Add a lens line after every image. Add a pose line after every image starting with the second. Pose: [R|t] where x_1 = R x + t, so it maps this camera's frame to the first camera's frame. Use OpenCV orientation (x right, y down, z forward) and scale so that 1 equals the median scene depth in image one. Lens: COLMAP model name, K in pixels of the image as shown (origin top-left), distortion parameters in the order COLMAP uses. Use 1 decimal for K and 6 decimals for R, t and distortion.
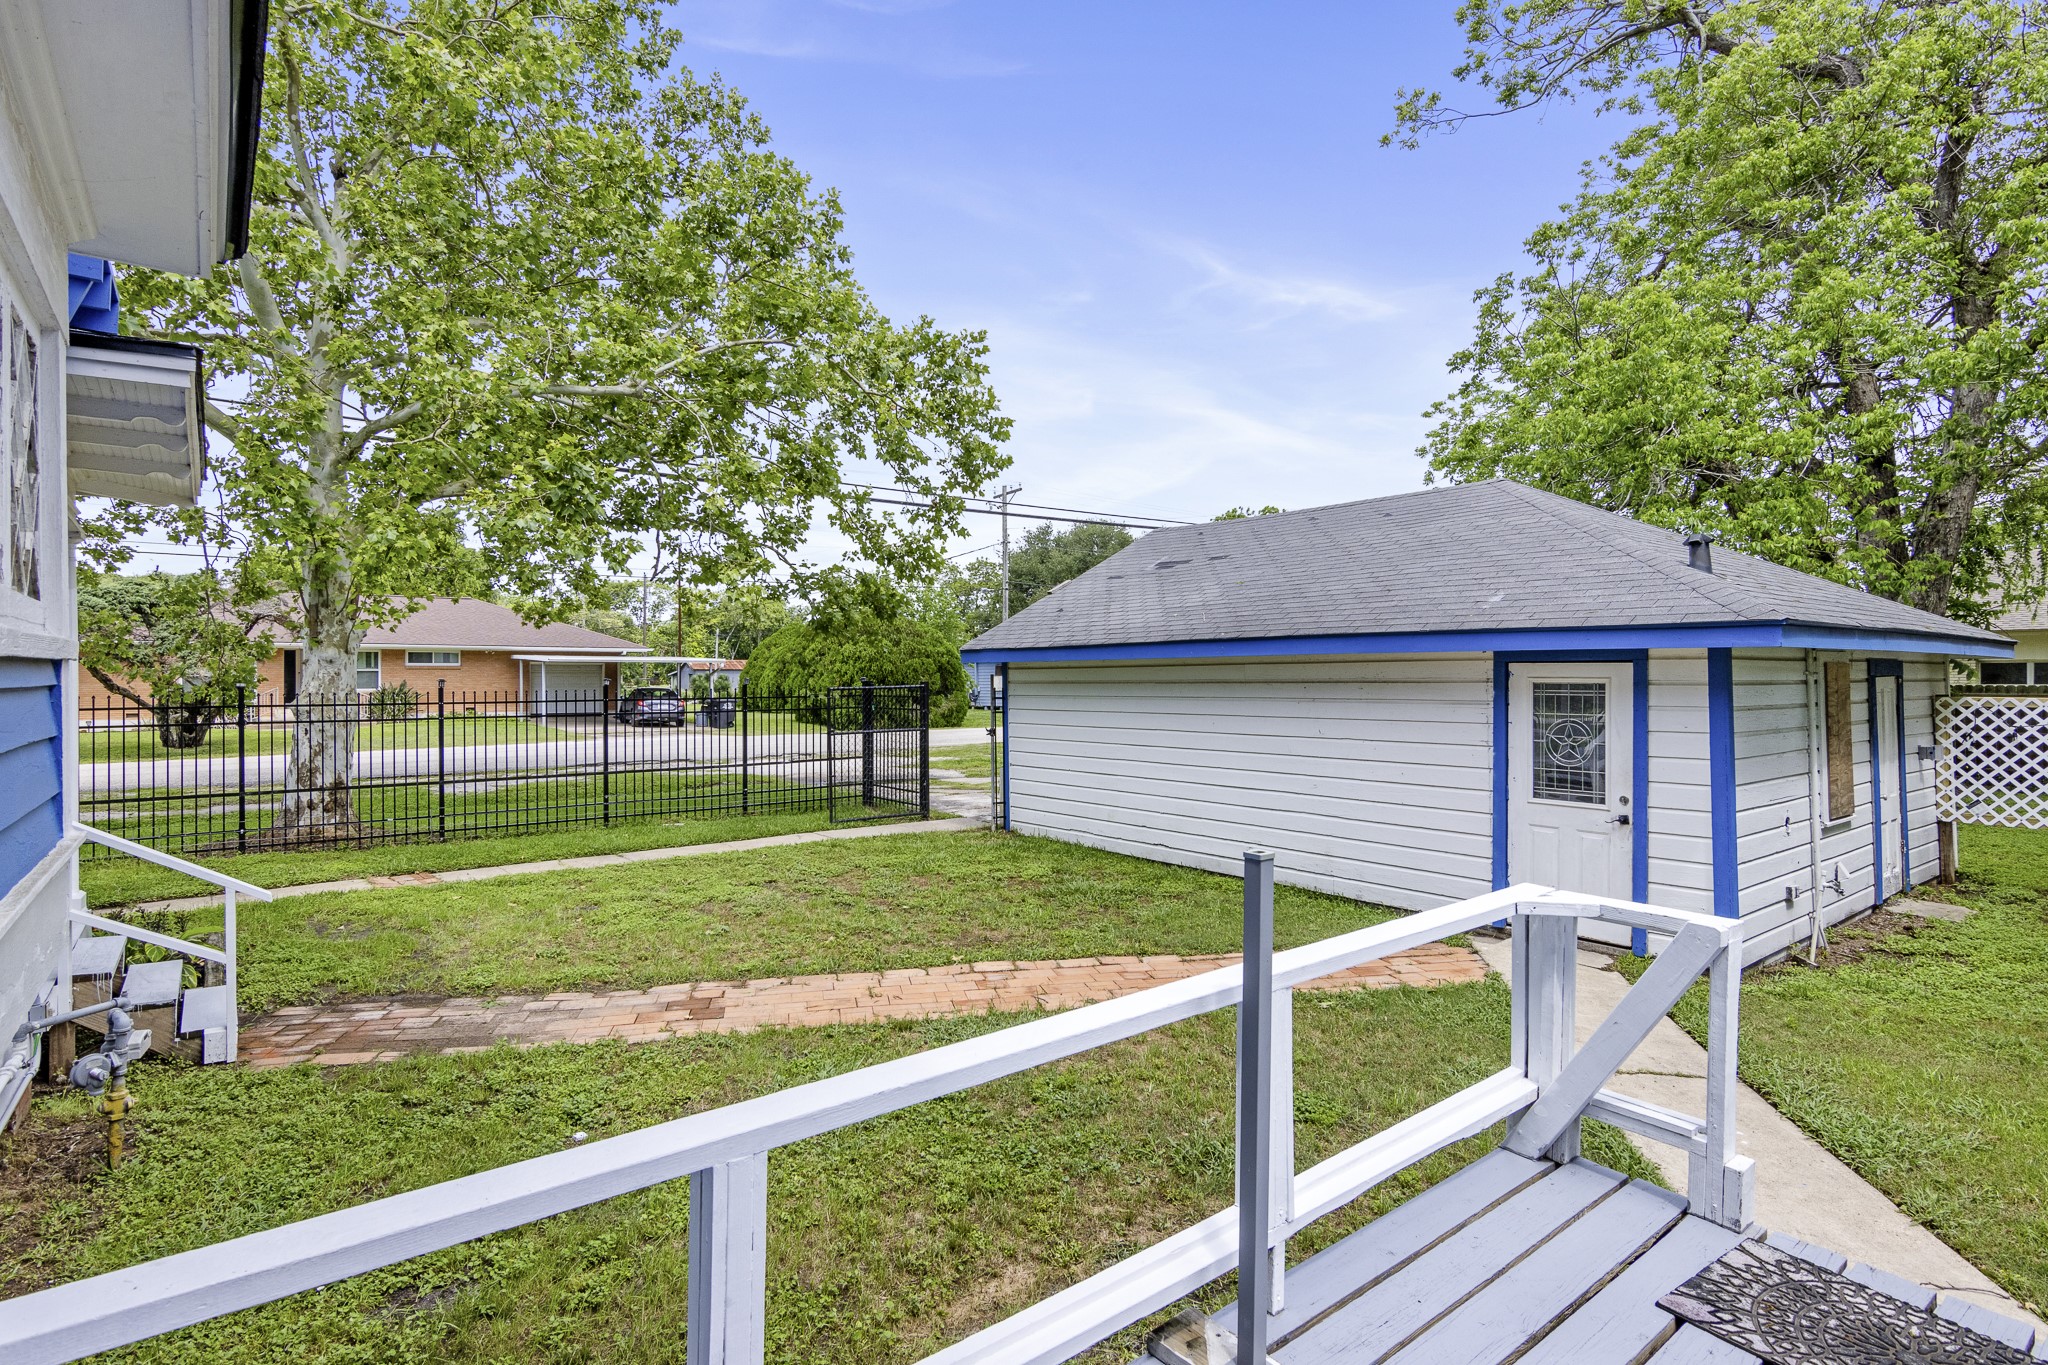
lens RADIAL K [[1043.6, 0, 1026.1], [0, 1043.6, 675.3], [0, 0, 1]] dist [0.002611, 0.002093]
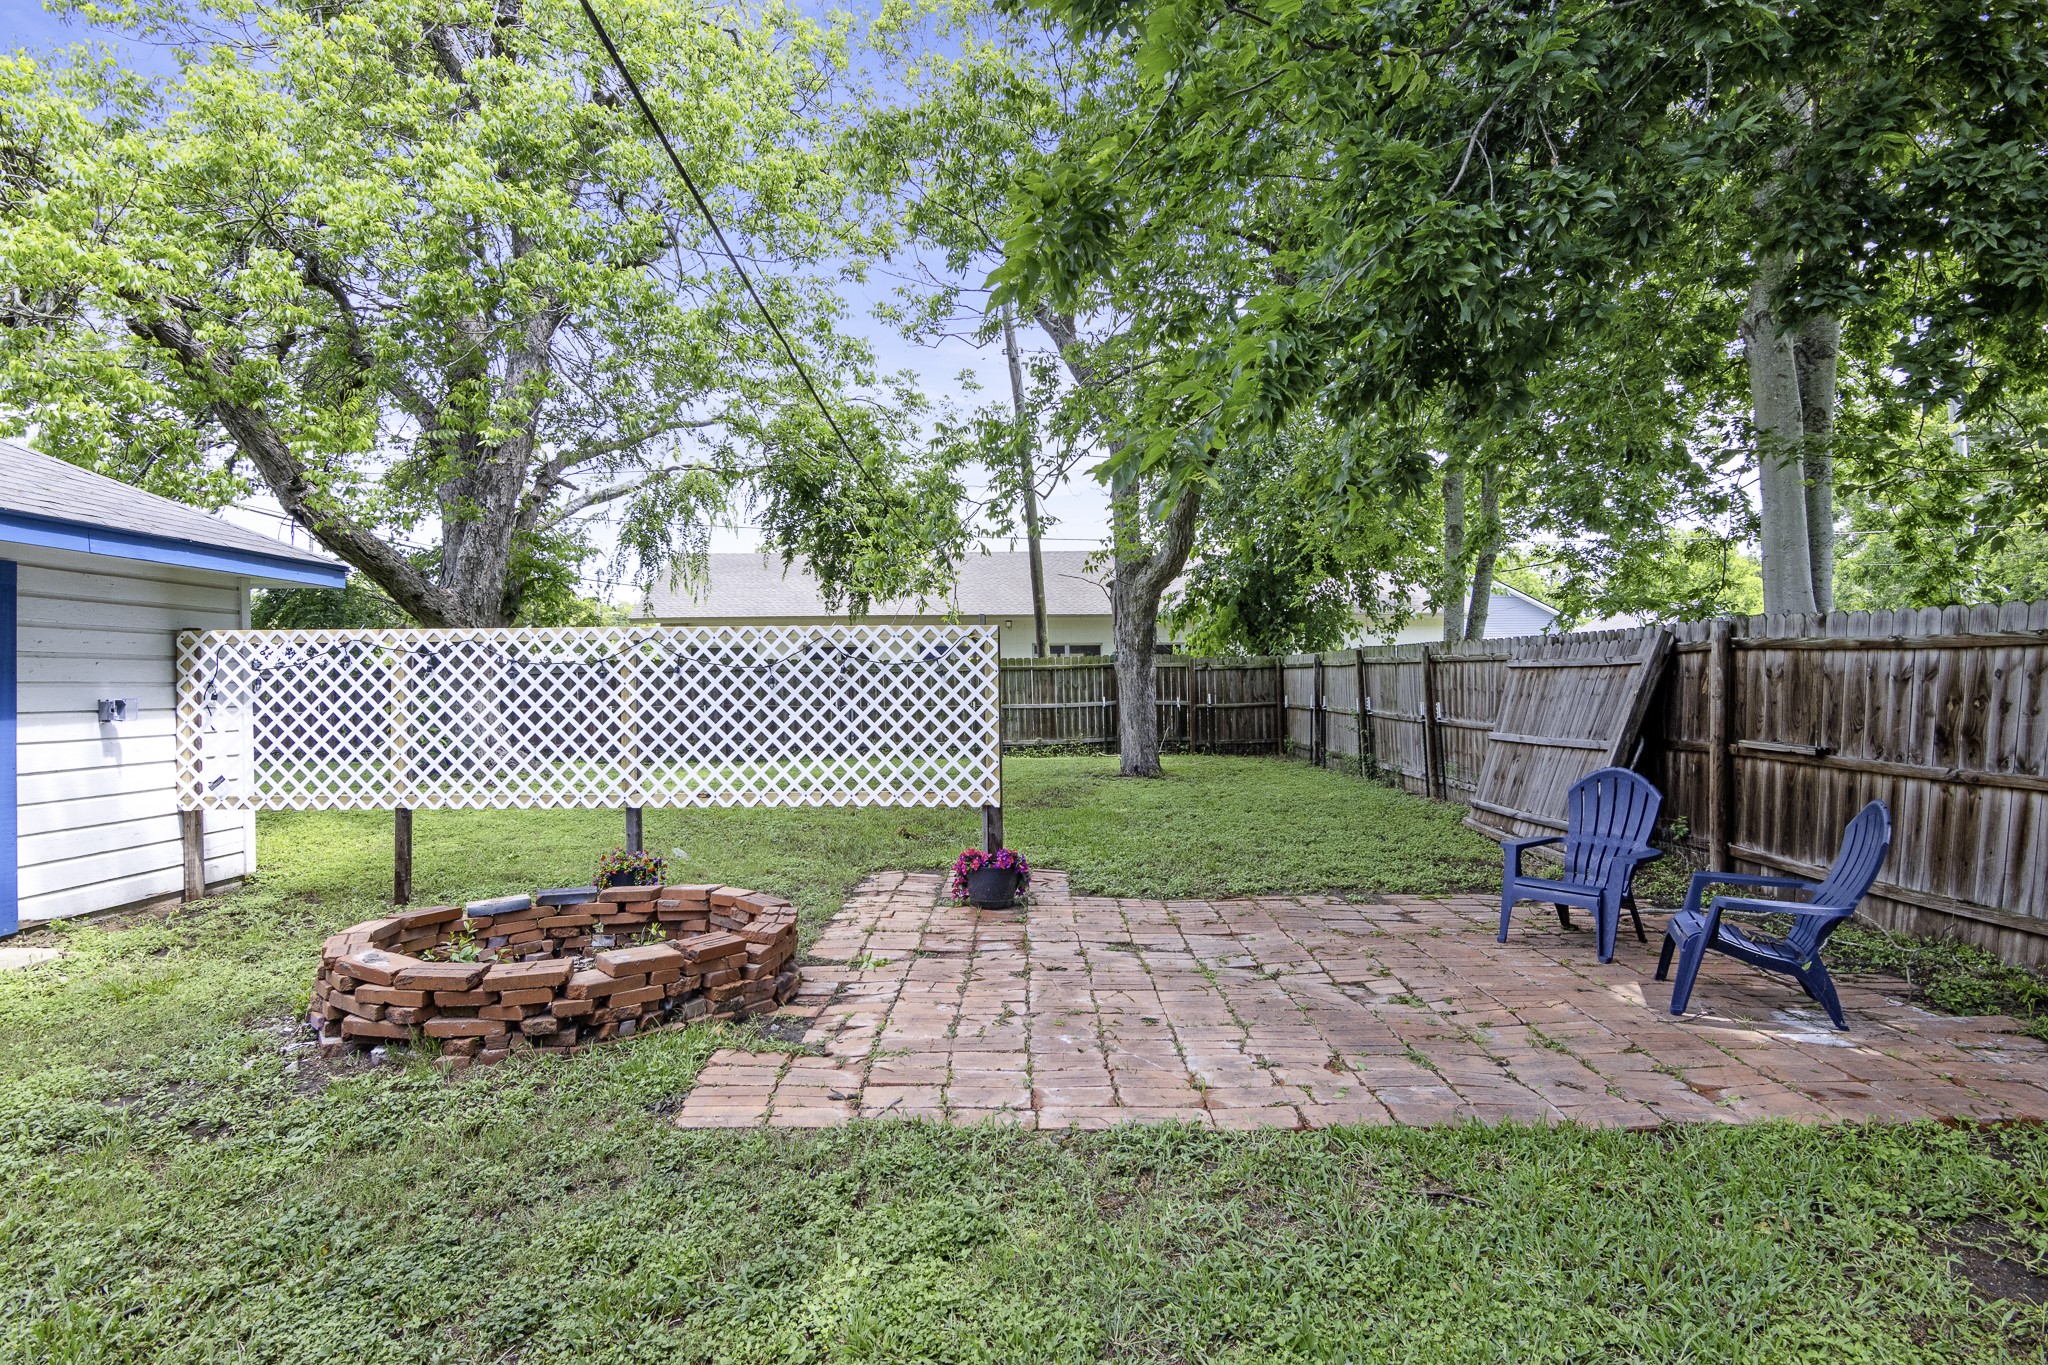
lens RADIAL K [[1051.1, 0, 1022.3], [0, 1051.1, 656.9], [0, 0, 1]] dist [-0.002417, 0.000497]
pose [[0.620805, 0.012126, 0.783871, 0.685101], [0.007048, 0.999754, -0.021048, 0.057249], [-0.783933, 0.018592, 0.620566, 0.138601]]
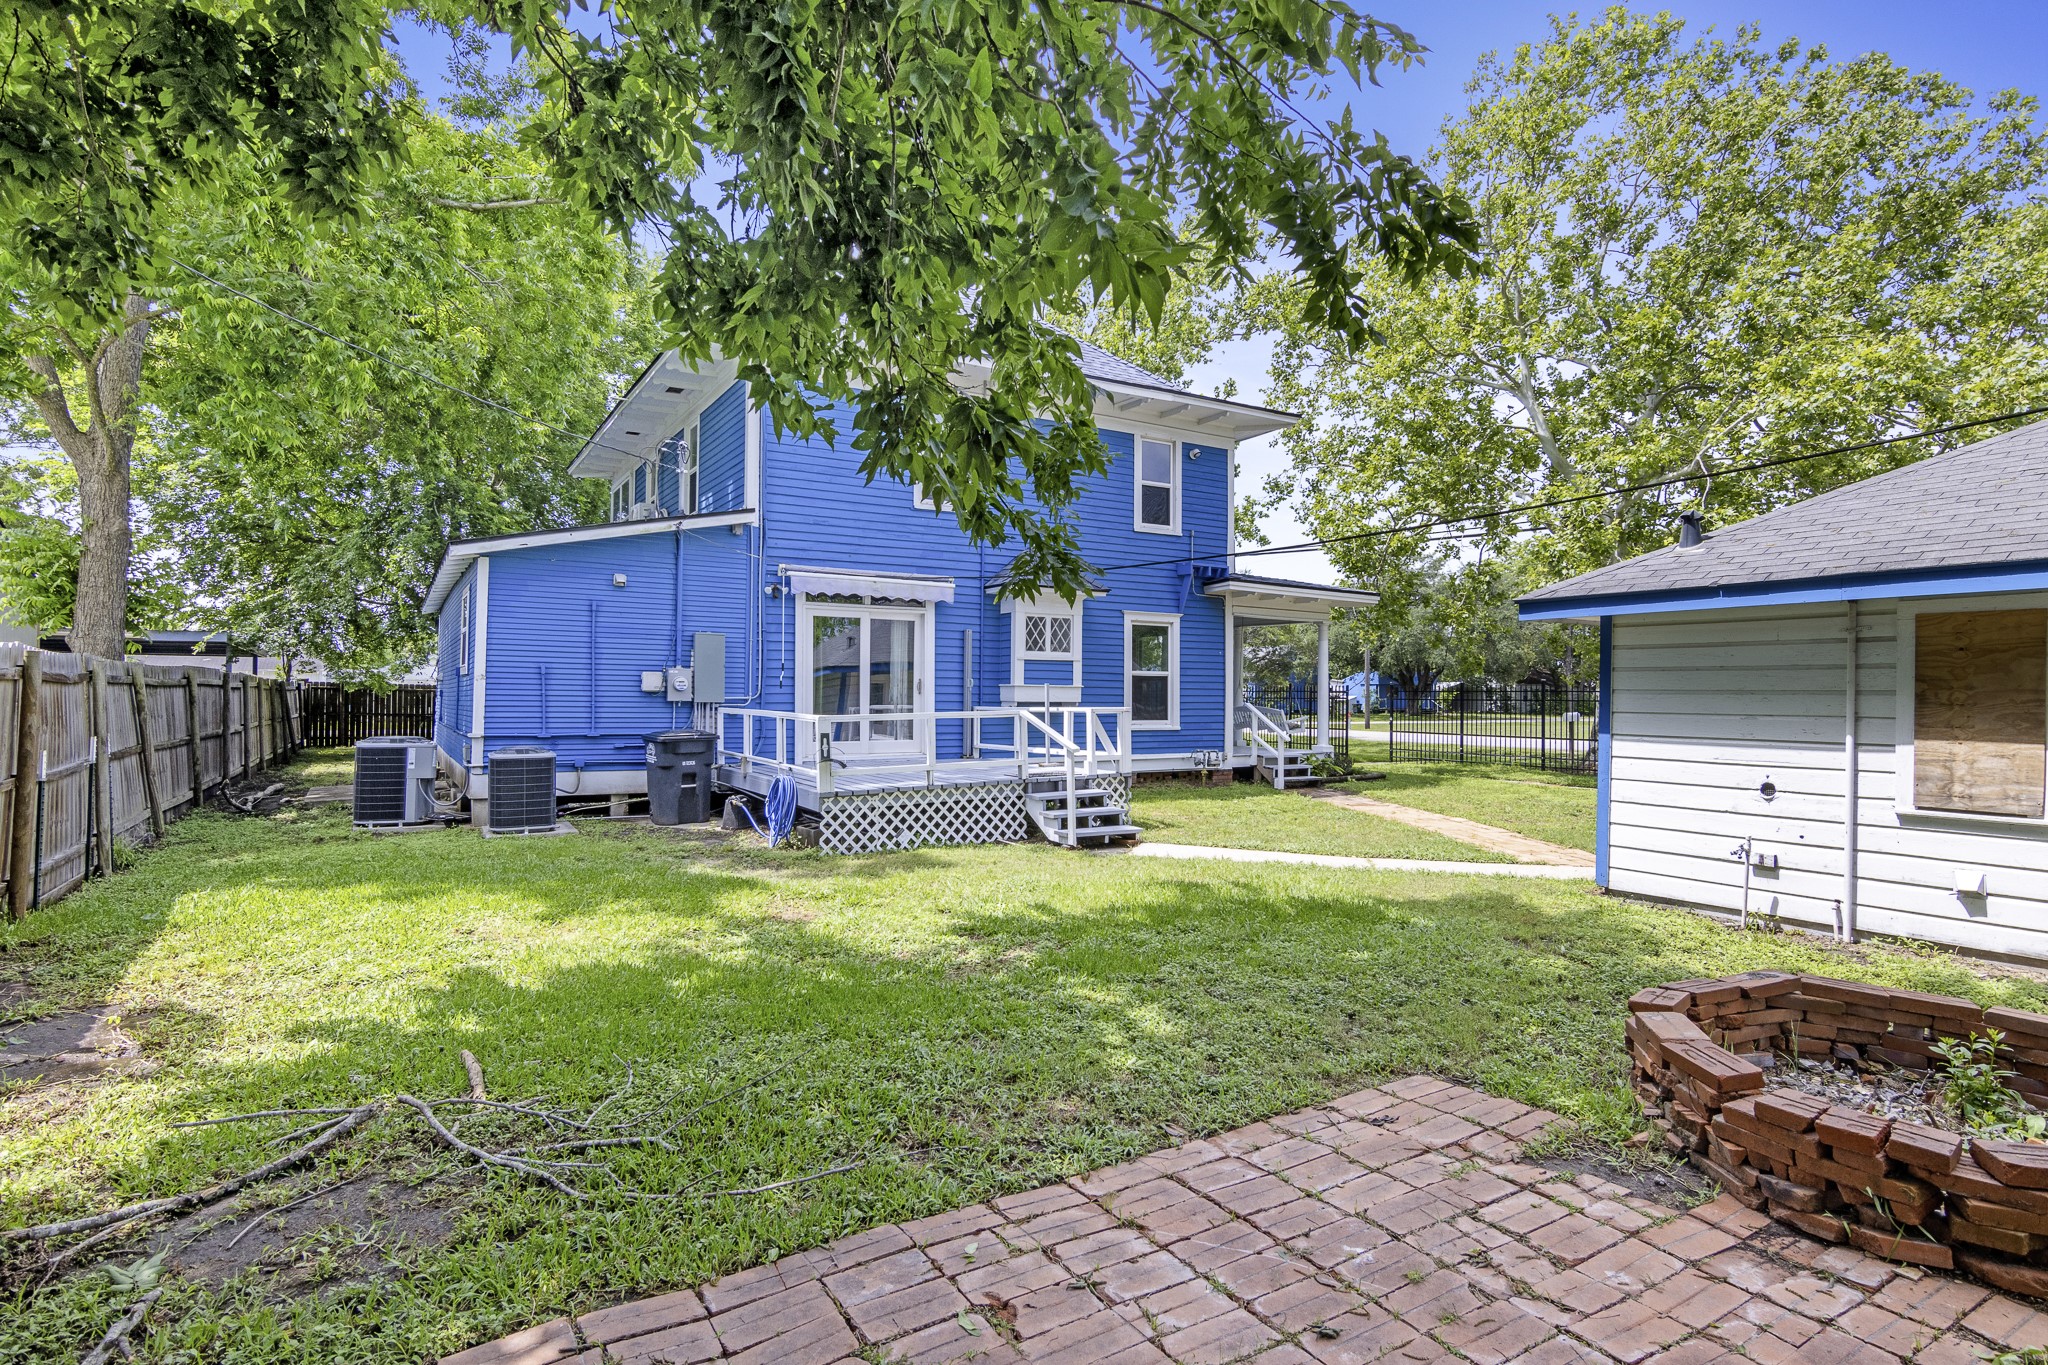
lens RADIAL K [[1045.4, 0, 1024.0], [0, 1045.4, 682.5], [0, 0, 1]] dist [-0.000584, 0.001557]
pose [[-0.124617, -0.012806, -0.992122, 1.301142], [-0.008850, 0.999891, -0.011795, 0.046999], [0.992165, 0.007311, -0.124717, 0.322137]]
